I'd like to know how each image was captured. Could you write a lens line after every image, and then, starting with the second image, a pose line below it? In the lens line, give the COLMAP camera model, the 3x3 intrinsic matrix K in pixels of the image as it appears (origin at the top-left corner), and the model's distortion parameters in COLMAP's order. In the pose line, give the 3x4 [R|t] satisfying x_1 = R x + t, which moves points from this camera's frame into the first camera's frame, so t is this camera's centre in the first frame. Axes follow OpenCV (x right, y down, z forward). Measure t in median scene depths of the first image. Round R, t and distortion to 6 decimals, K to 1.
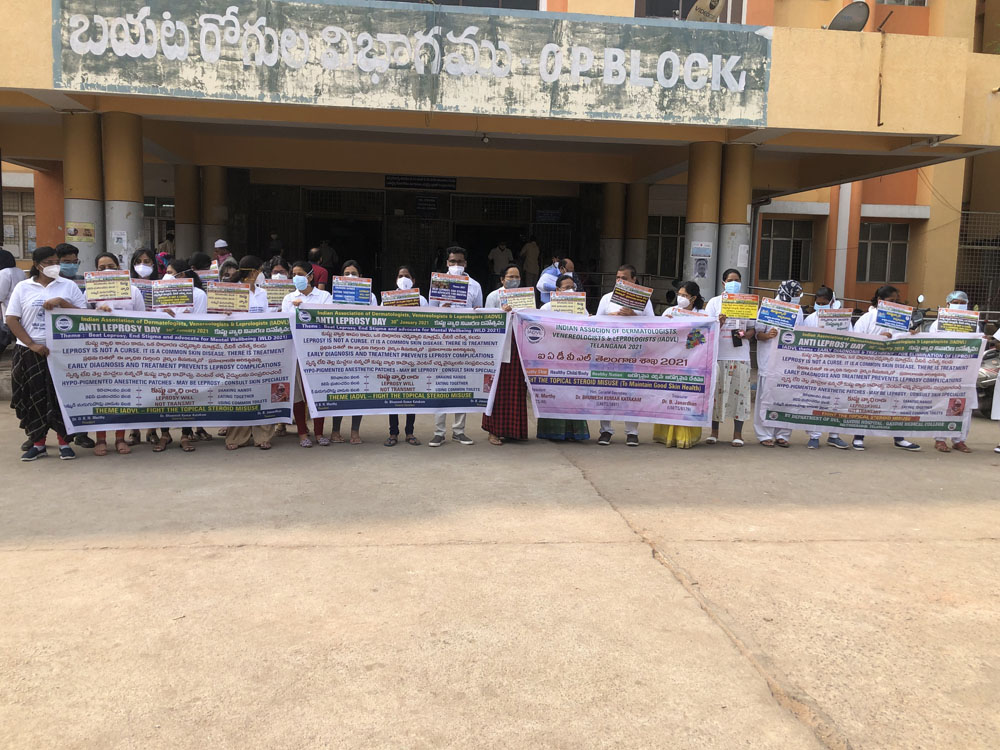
lens RADIAL K [[808.5, 0, 502.3], [0, 808.5, 348.1], [0, 0, 1]] dist [0.011368, 0.012624]
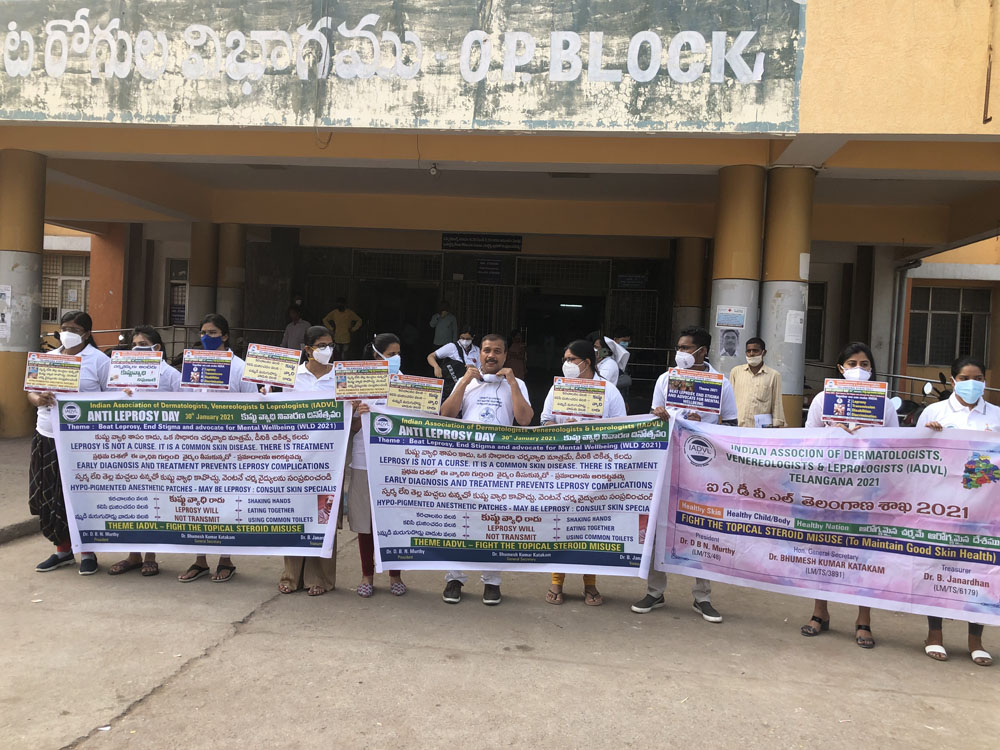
lens RADIAL K [[824.6, 0, 502.6], [0, 824.6, 356.9], [0, 0, 1]] dist [0.017671, 0.007351]
pose [[0.969187, 0.024040, -0.245149, 0.271857], [-0.045201, 0.995684, -0.081060, -0.024284], [0.242142, 0.089644, 0.966091, 0.312580]]
